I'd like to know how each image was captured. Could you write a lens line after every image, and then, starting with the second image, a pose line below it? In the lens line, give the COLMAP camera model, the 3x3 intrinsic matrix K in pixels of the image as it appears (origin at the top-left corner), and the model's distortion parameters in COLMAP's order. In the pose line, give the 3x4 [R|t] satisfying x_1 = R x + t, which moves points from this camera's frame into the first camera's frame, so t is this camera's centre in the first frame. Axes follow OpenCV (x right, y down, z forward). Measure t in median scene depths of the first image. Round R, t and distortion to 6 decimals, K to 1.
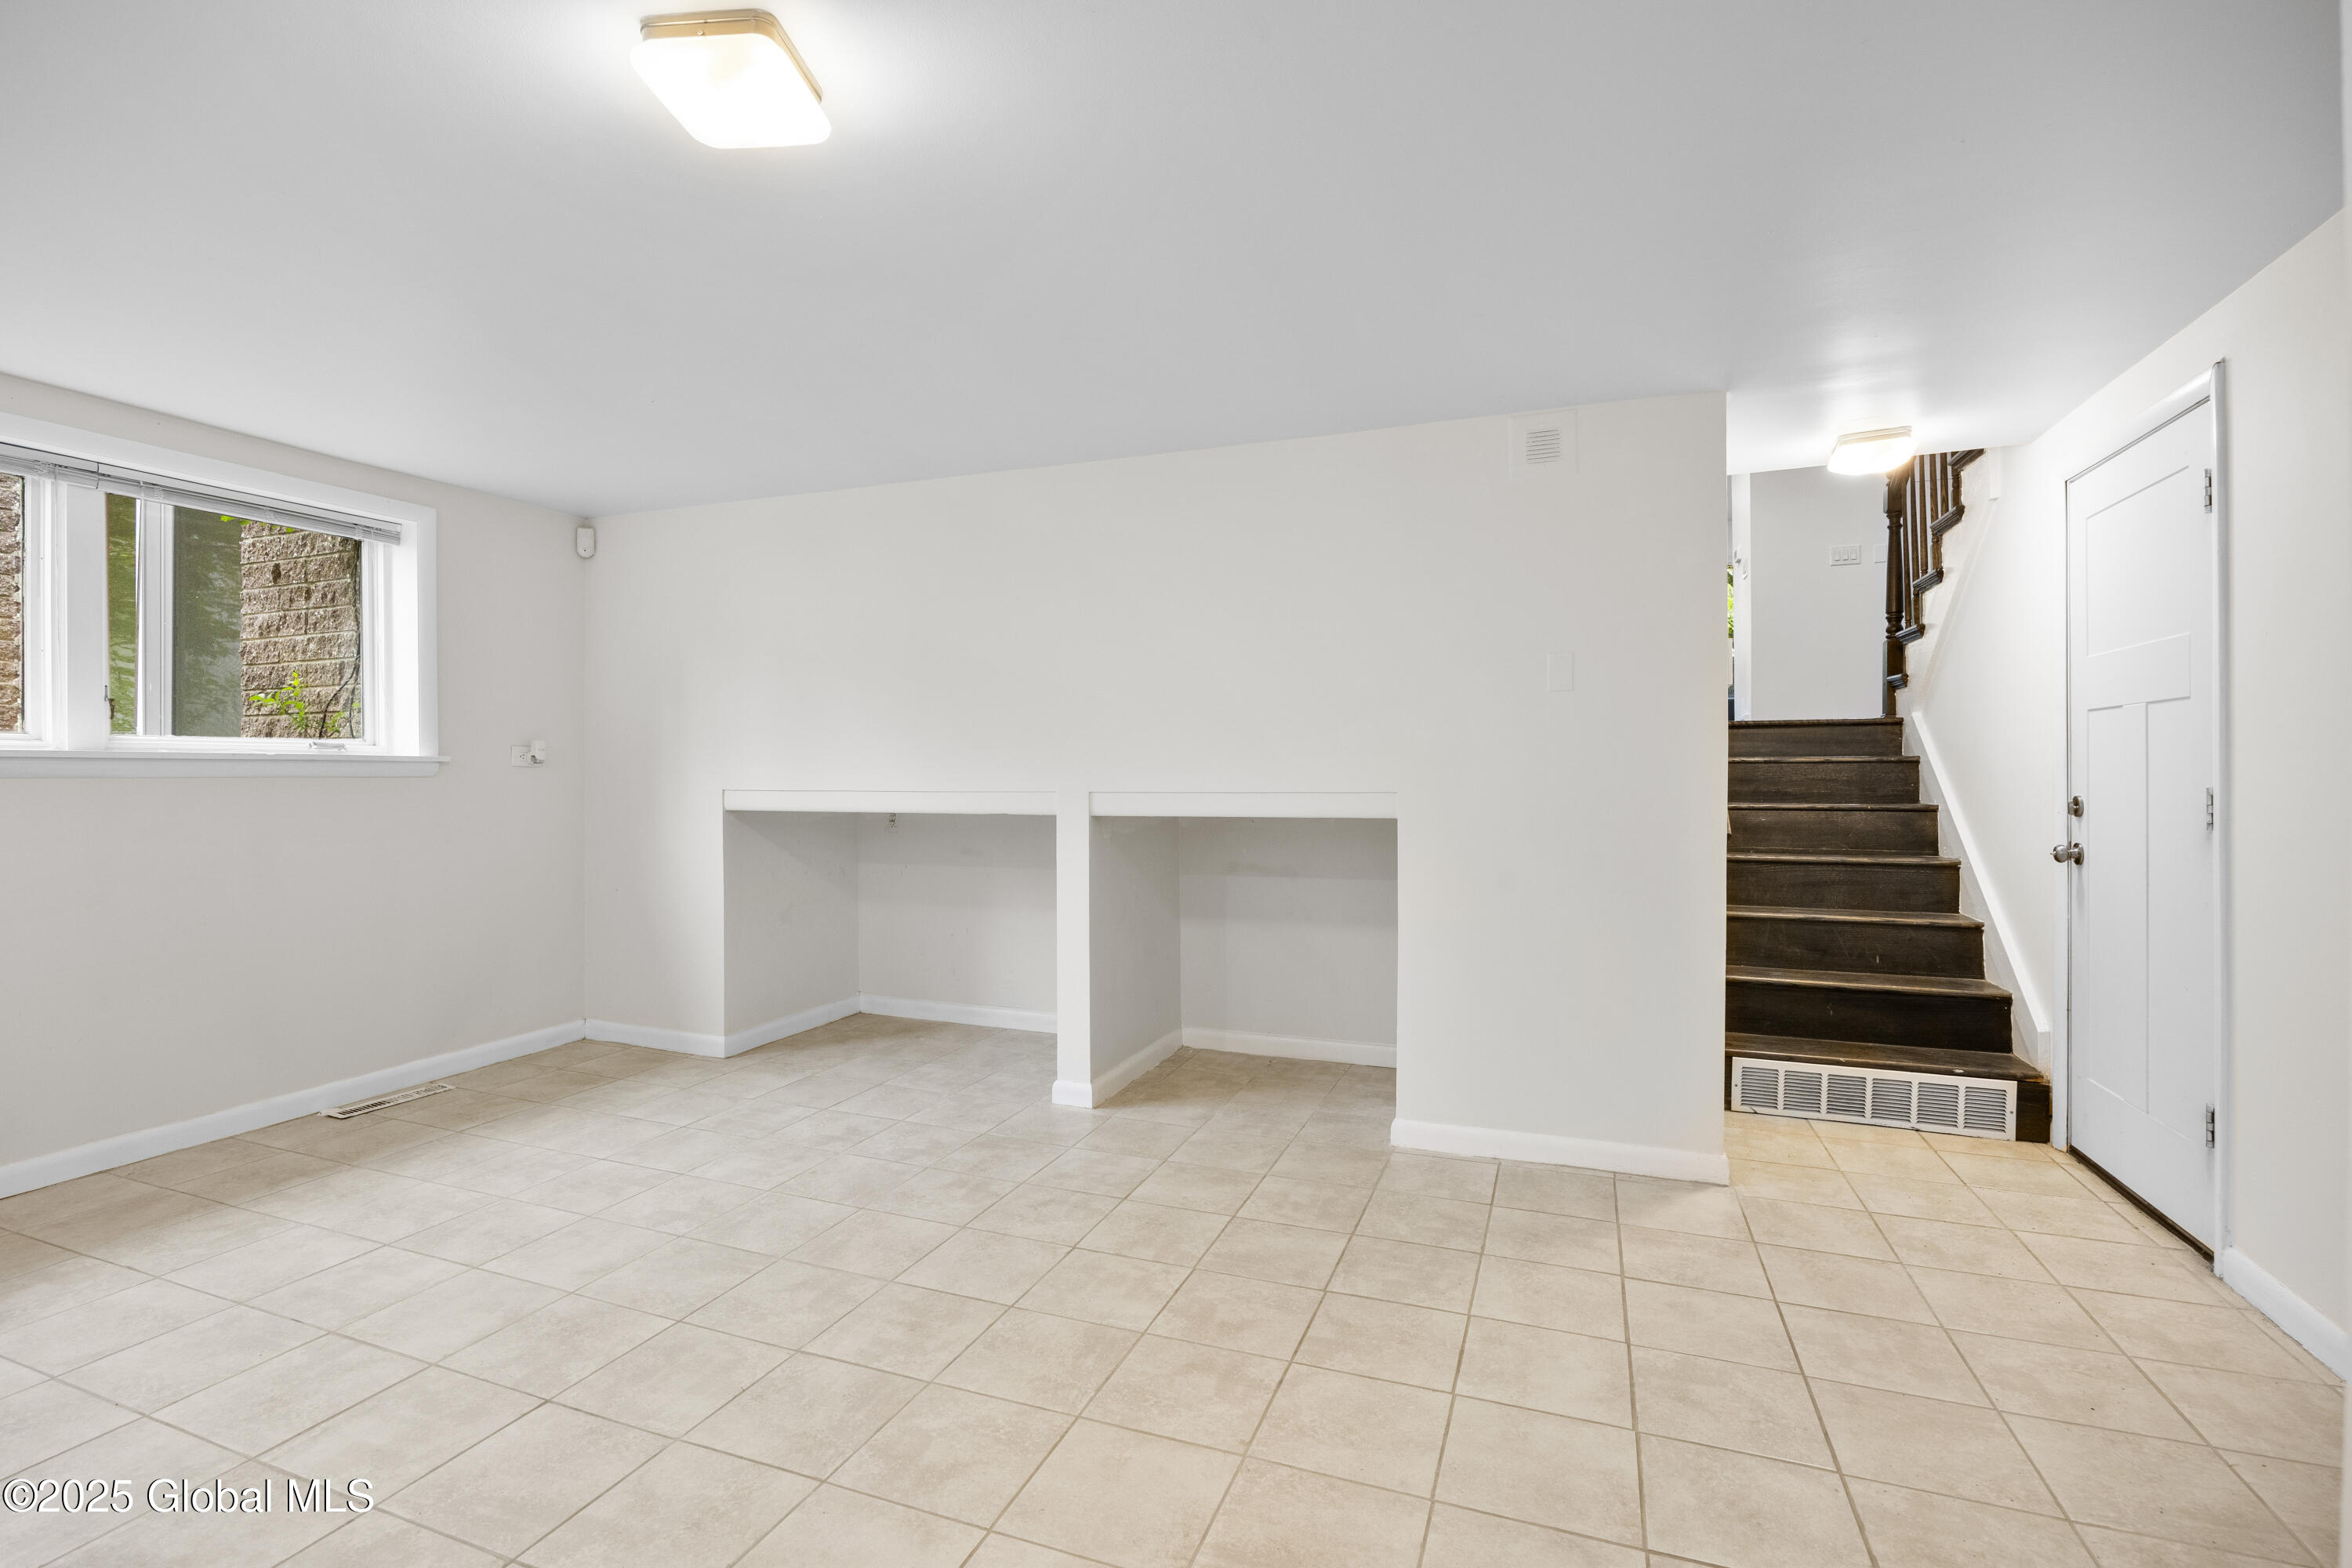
lens RADIAL K [[1083.0, 0, 1176.0], [0, 1083.0, 784.0], [0, 0, 1]] dist [-0.013677, 0.000239]
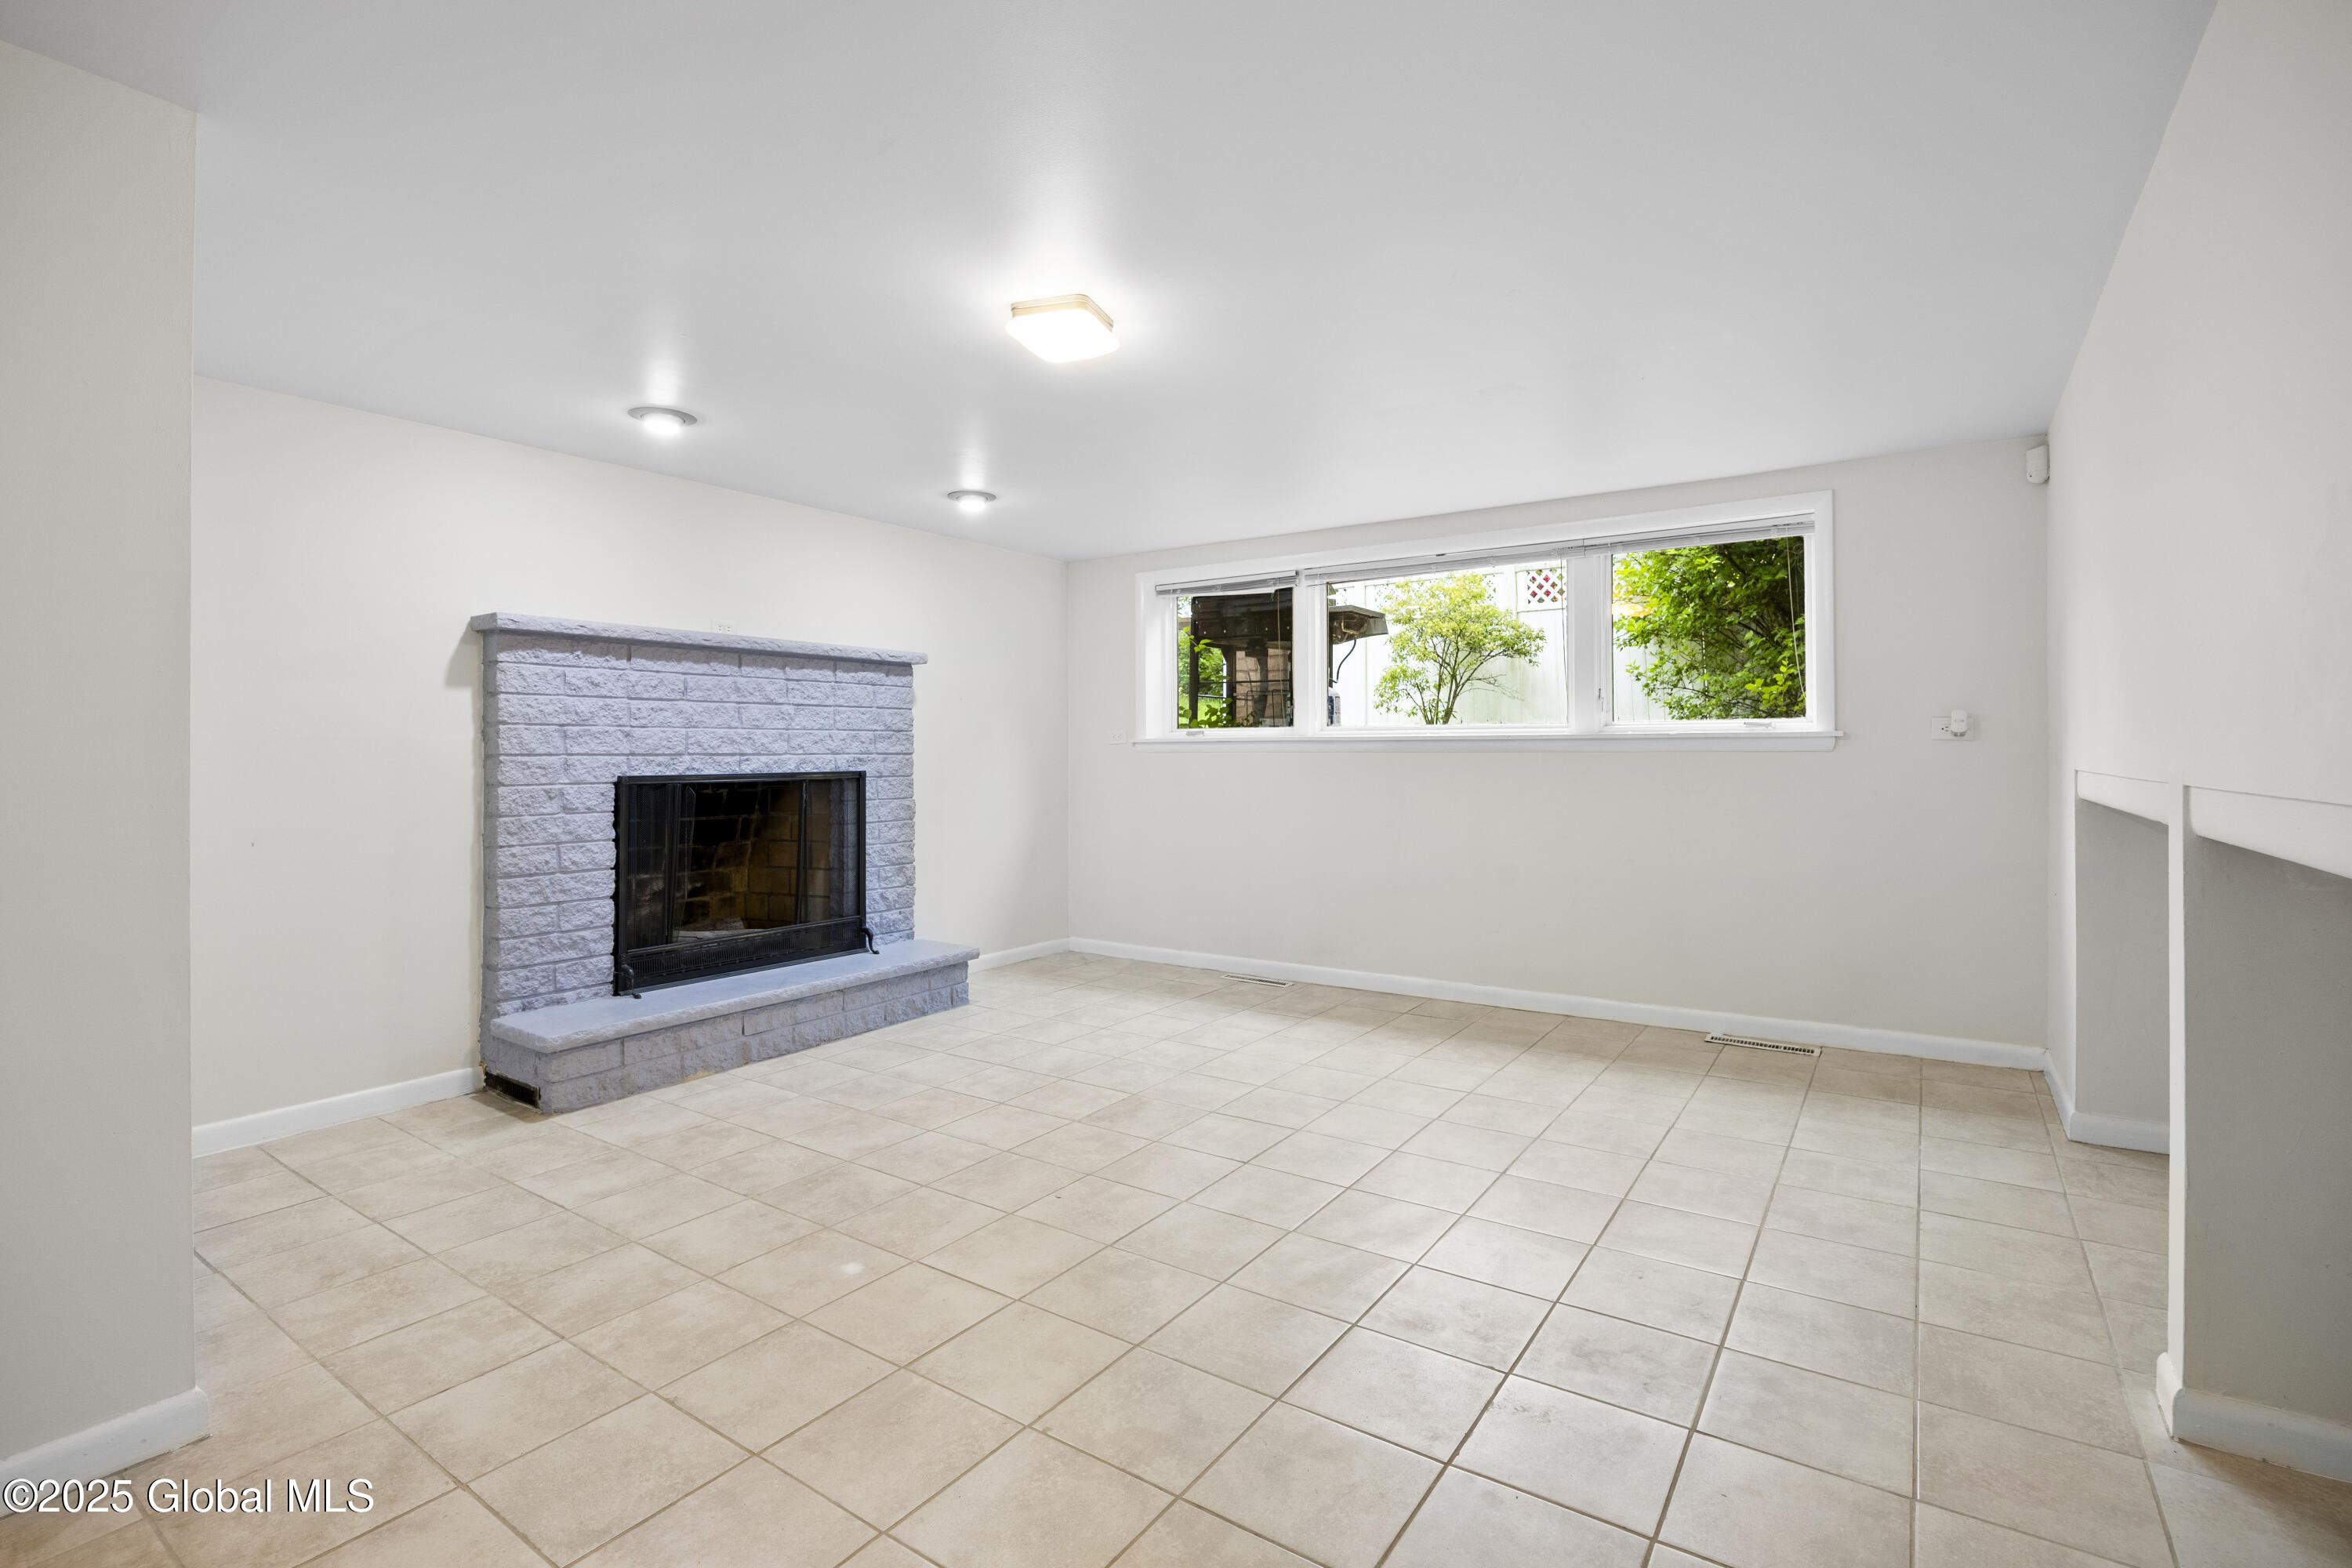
lens RADIAL K [[1084.4, 0, 1154.9], [0, 1084.4, 751.1], [0, 0, 1]] dist [-0.000902, 0.000038]
pose [[-0.250738, -0.000224, -0.968055, 0.853385], [-0.004007, 0.999992, 0.000806, -0.009451], [0.968047, 0.004081, -0.250737, 1.145959]]
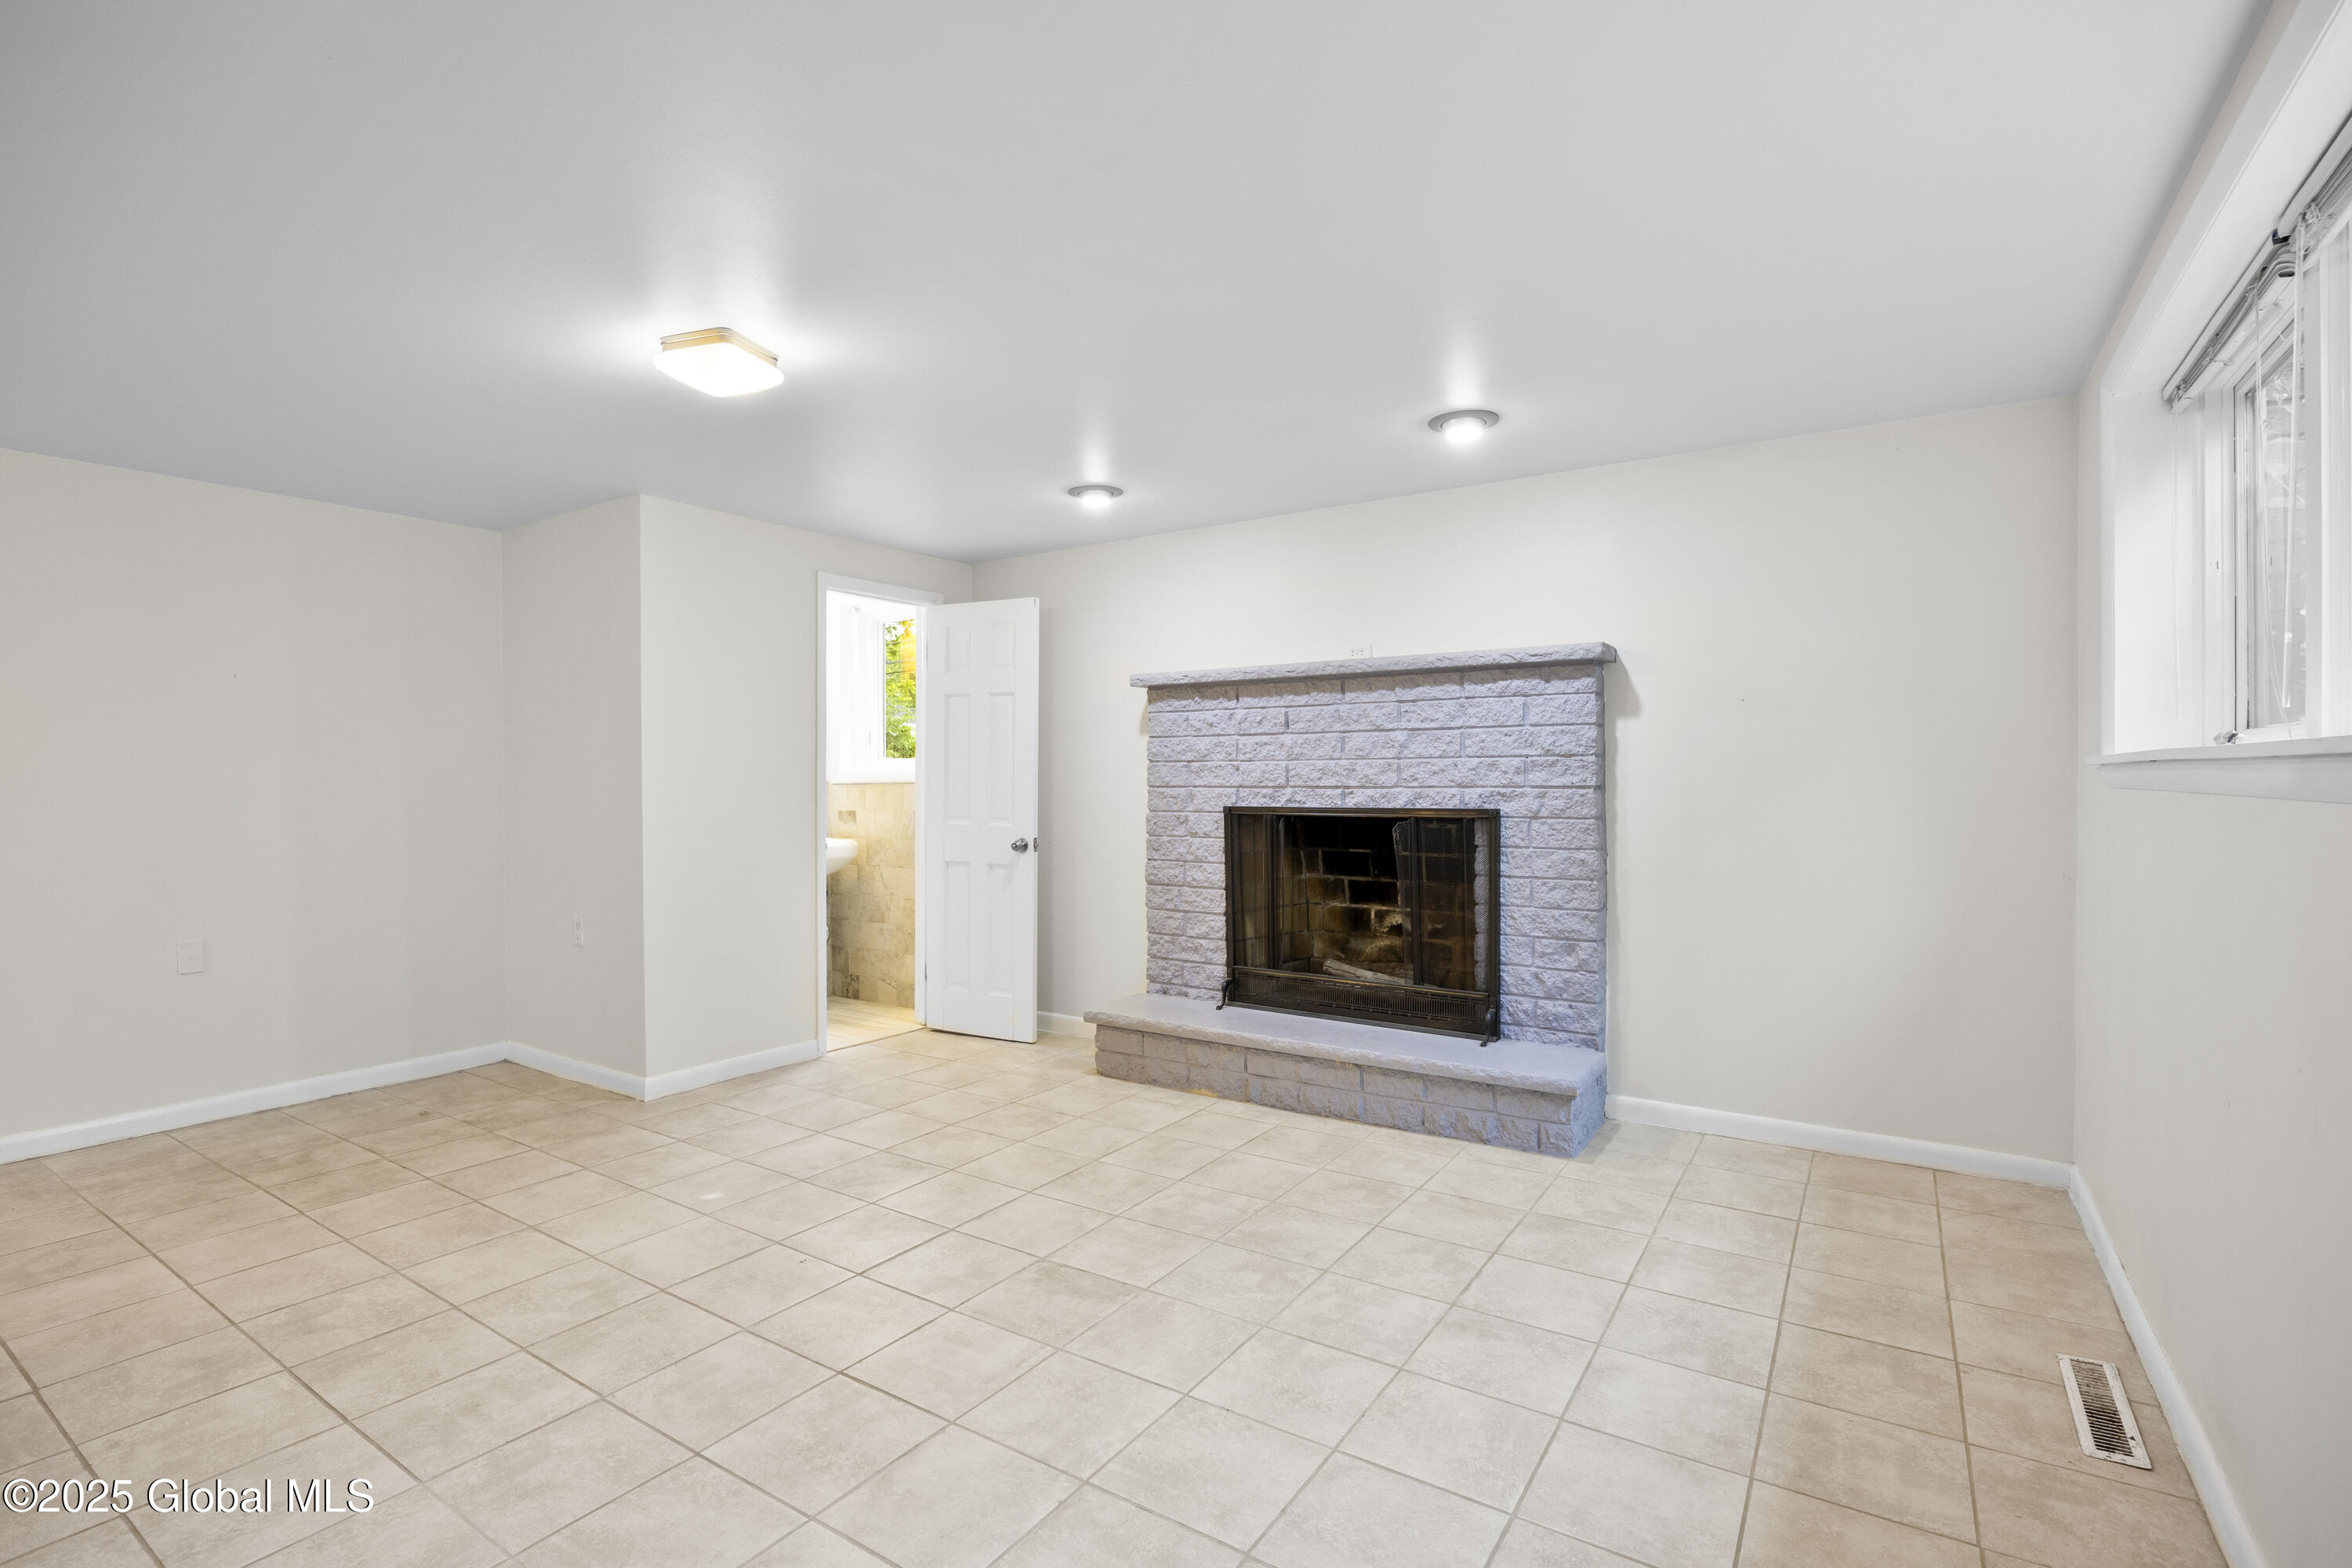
lens RADIAL K [[1083.0, 0, 1176.0], [0, 1083.0, 784.0], [0, 0, 1]] dist [-0.013677, 0.000239]
pose [[-0.975983, 0.003403, 0.217822, -1.054728], [0.006191, 0.999907, 0.012121, -0.028774], [-0.217760, 0.013178, -0.975913, 1.807719]]
